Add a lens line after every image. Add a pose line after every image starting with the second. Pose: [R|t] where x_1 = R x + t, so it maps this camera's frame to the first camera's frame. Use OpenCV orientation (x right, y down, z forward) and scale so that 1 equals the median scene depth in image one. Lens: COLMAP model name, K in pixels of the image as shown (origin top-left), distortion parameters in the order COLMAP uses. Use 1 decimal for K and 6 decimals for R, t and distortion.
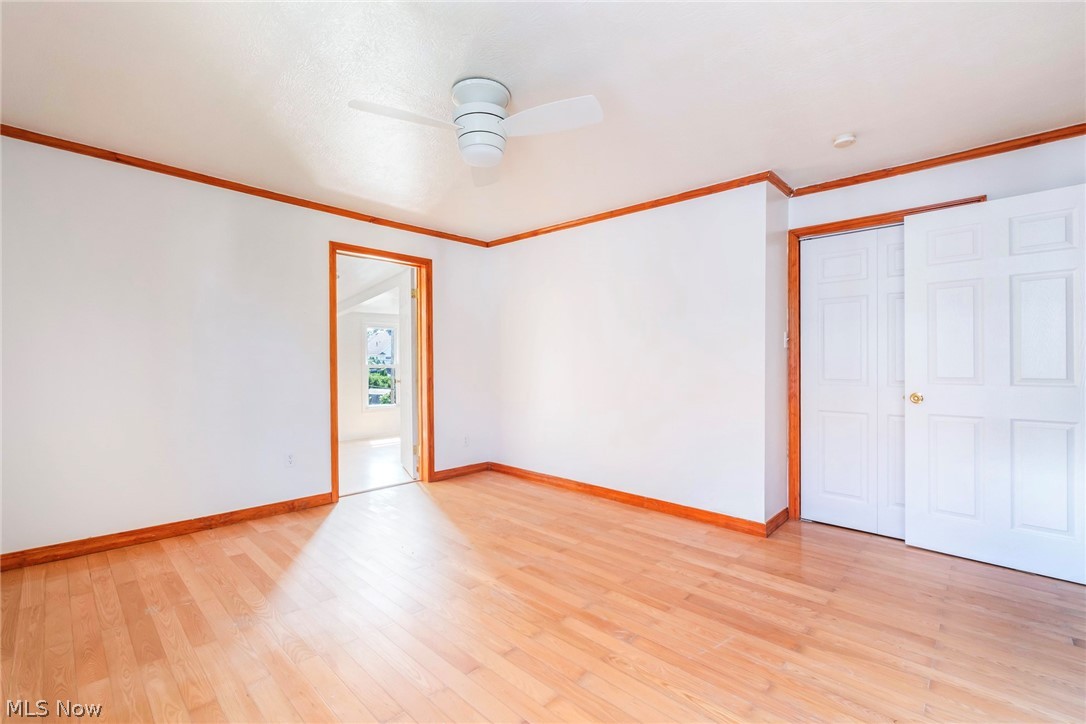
lens RADIAL K [[465.2, 0, 540.6], [0, 465.2, 361.2], [0, 0, 1]] dist [-0.005600, 0.001766]
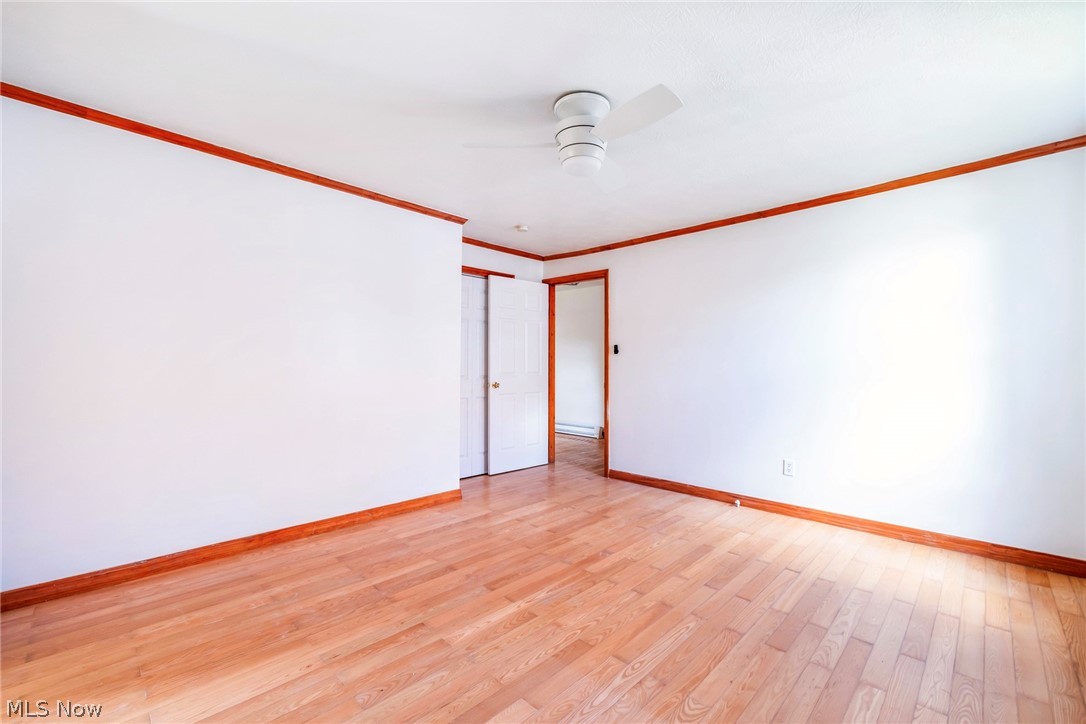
lens RADIAL K [[465.2, 0, 543.1], [0, 465.2, 359.2], [0, 0, 1]] dist [-0.005600, 0.001766]
pose [[0.009986, 0.012052, 0.999877, -0.855155], [-0.005614, 0.999912, -0.011997, 0.004081], [-0.999934, -0.005493, 0.010053, 0.794431]]
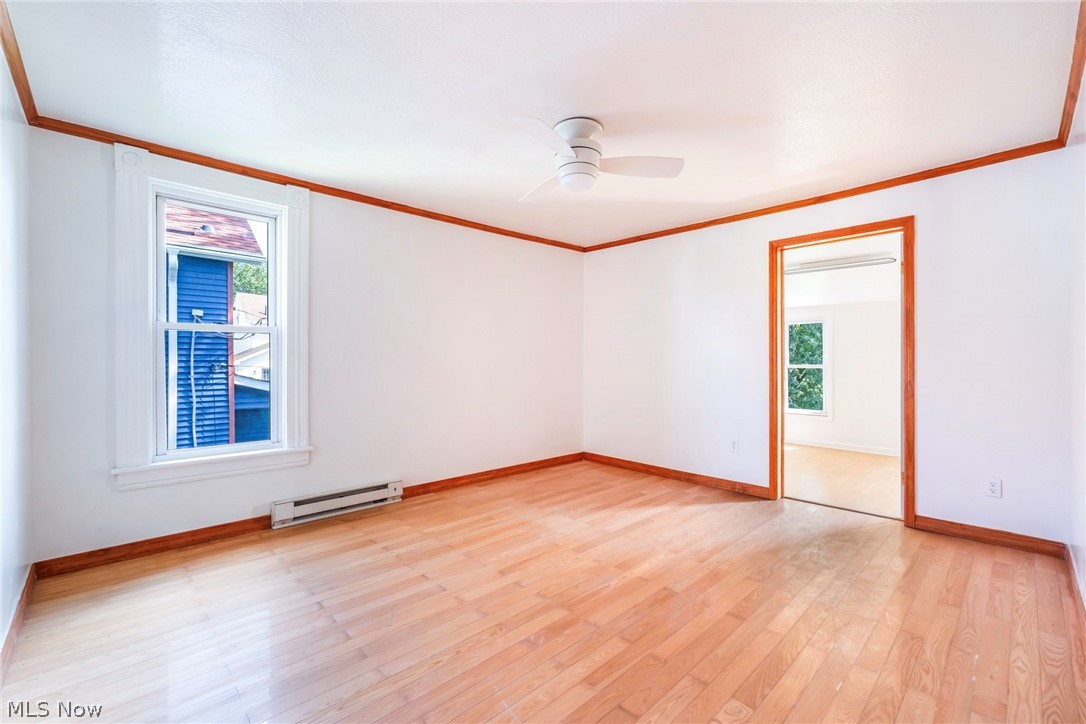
lens RADIAL K [[465.2, 0, 540.7], [0, 465.2, 366.8], [0, 0, 1]] dist [-0.005600, 0.001766]
pose [[-0.048414, 0.008957, -0.998787, 0.769207], [0.002763, 0.999957, 0.008833, 0.006975], [0.998824, -0.002332, -0.048436, 0.713402]]
